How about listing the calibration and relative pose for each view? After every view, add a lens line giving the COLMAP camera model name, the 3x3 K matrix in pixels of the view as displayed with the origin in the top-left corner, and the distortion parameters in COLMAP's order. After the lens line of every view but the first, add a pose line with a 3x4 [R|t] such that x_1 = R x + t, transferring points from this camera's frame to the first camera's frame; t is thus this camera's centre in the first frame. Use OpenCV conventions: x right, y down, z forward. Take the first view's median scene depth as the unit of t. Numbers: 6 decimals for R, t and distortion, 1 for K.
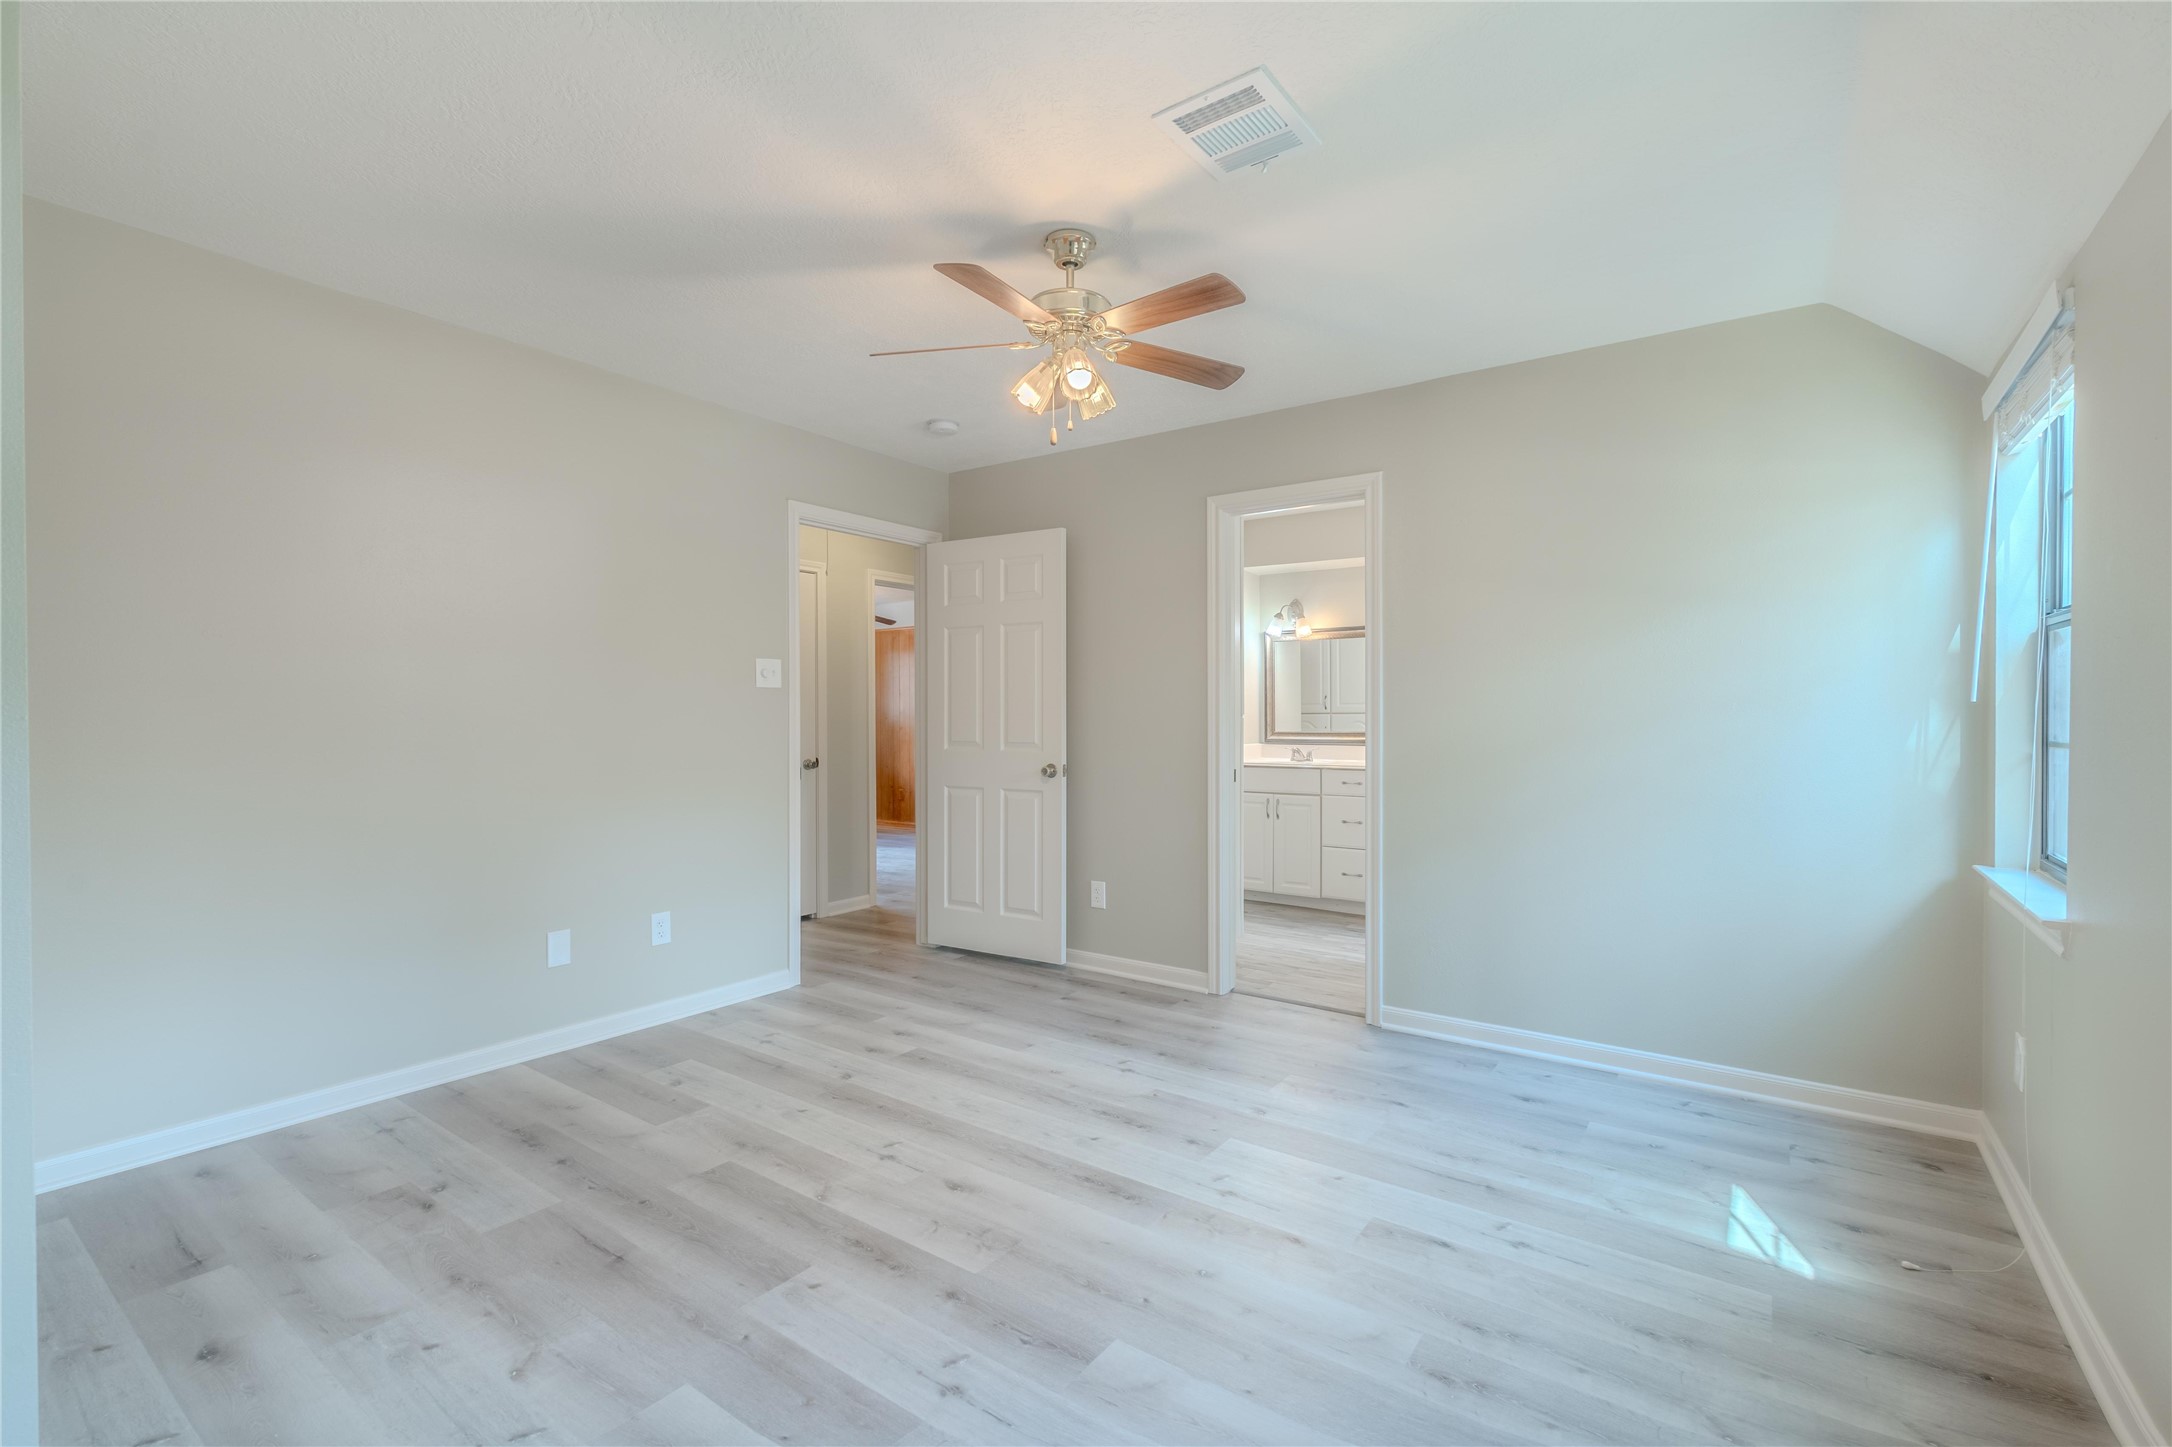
lens RADIAL K [[963.4, 0, 1084.9], [0, 963.4, 726.4], [0, 0, 1]] dist [-0.002589, -0.000534]
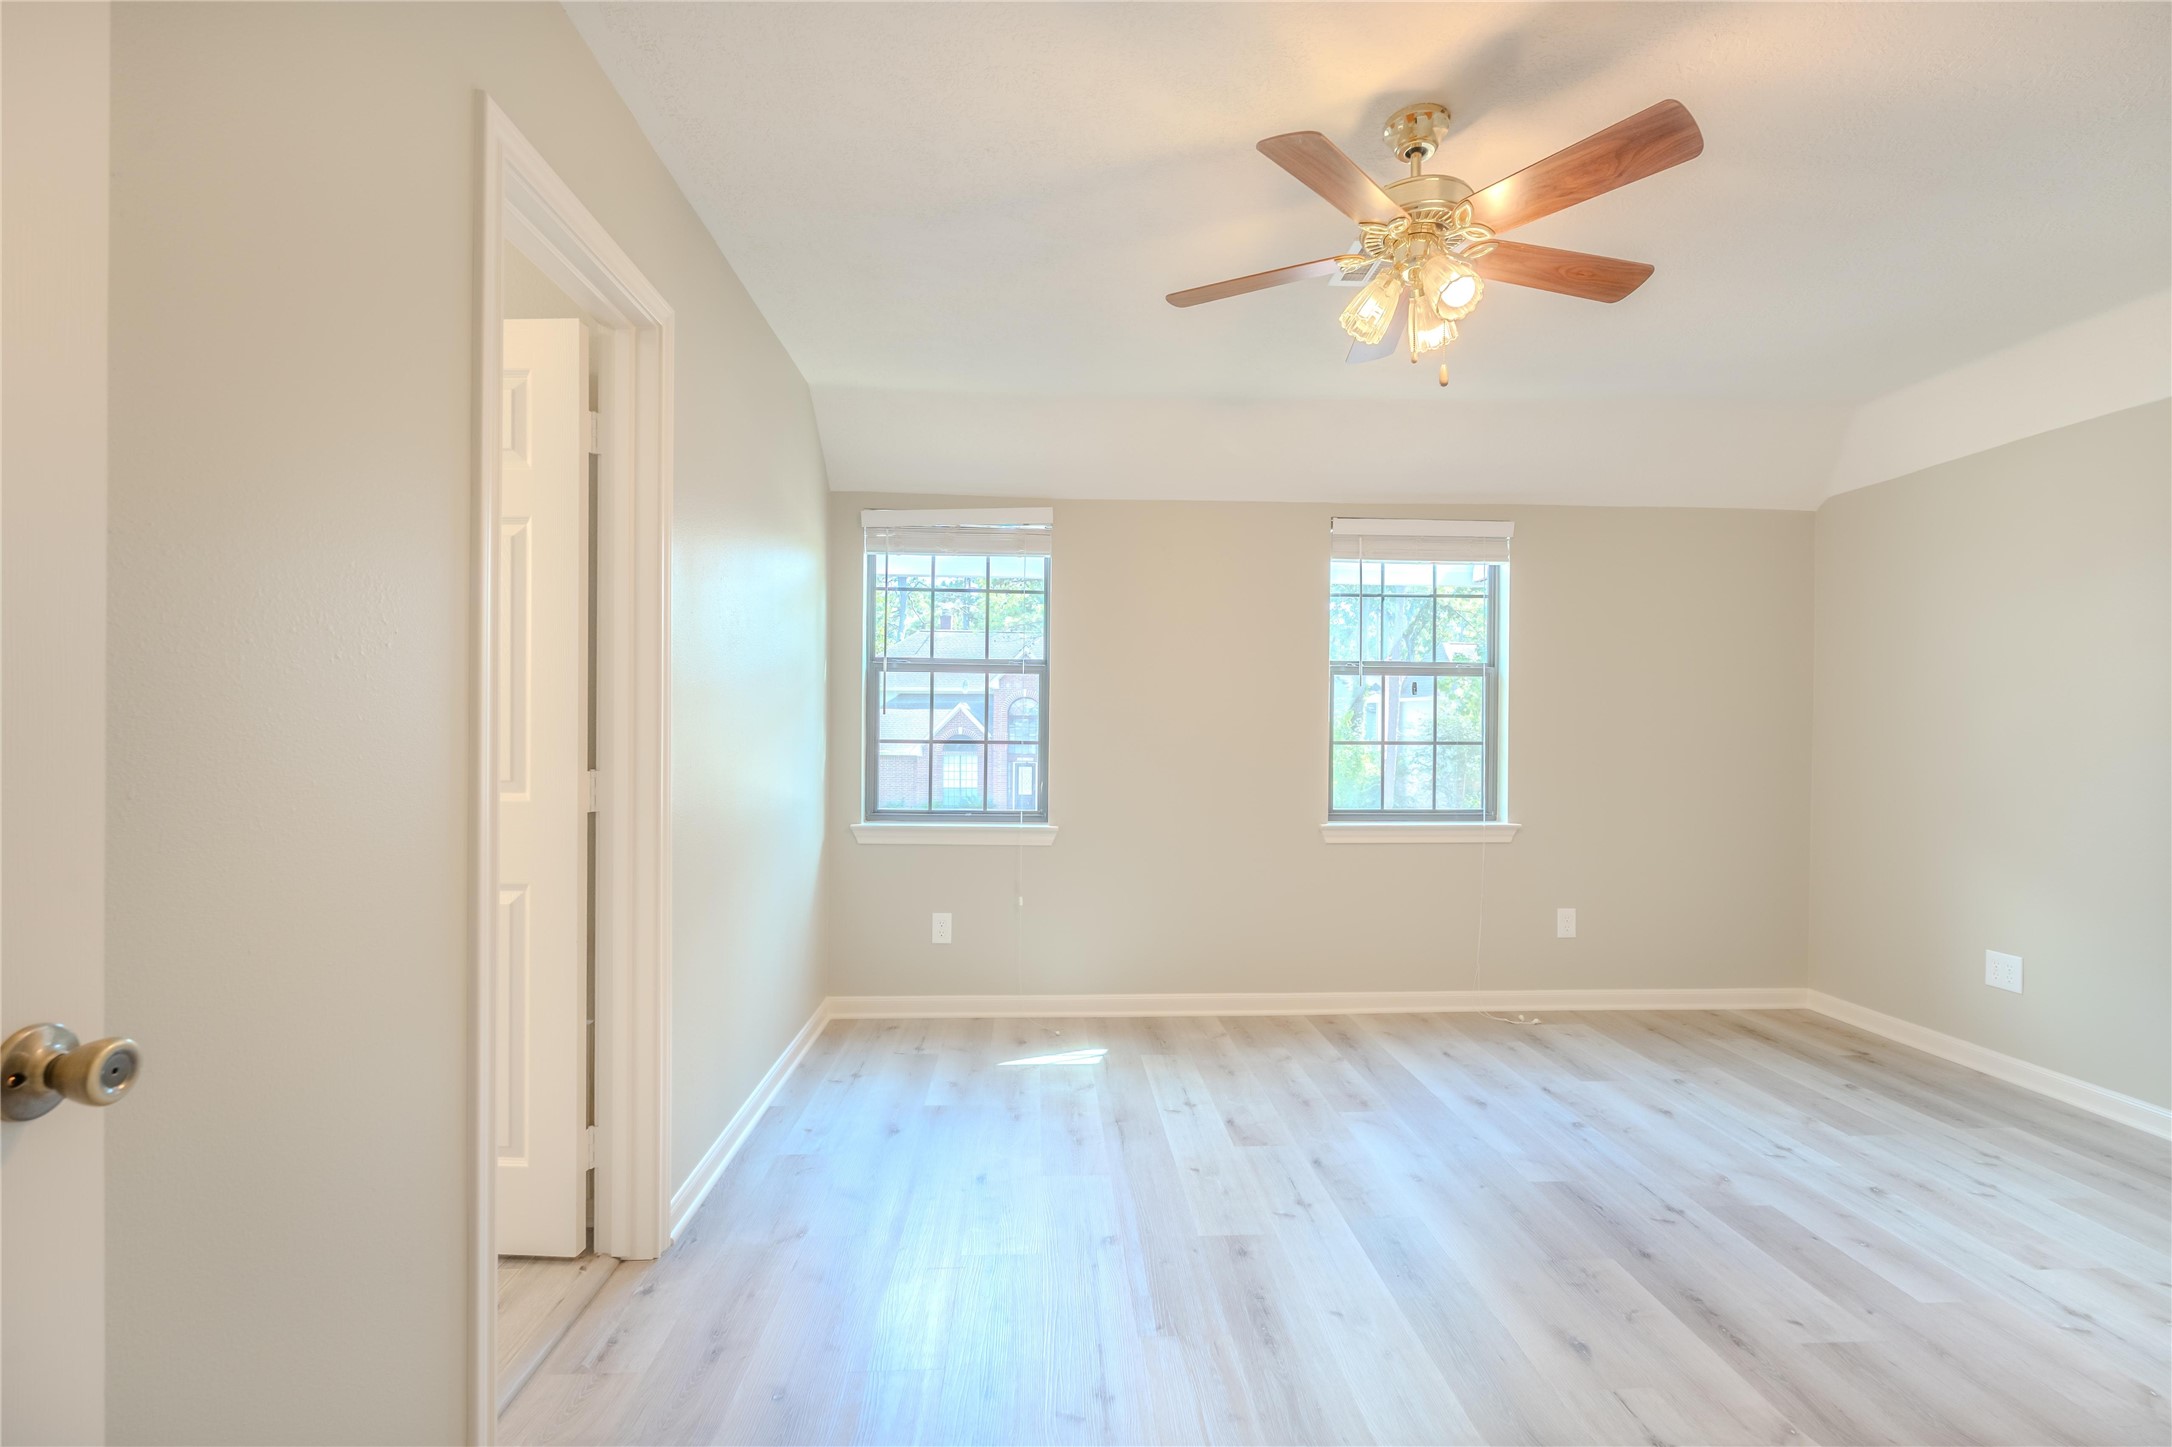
lens RADIAL K [[963.4, 0, 1084.9], [0, 963.4, 726.4], [0, 0, 1]] dist [-0.002589, -0.000534]
pose [[-0.632250, -0.004875, 0.774749, -0.520646], [-0.000664, 0.999983, 0.005750, -0.017145], [-0.774764, 0.003120, -0.632243, 1.958586]]
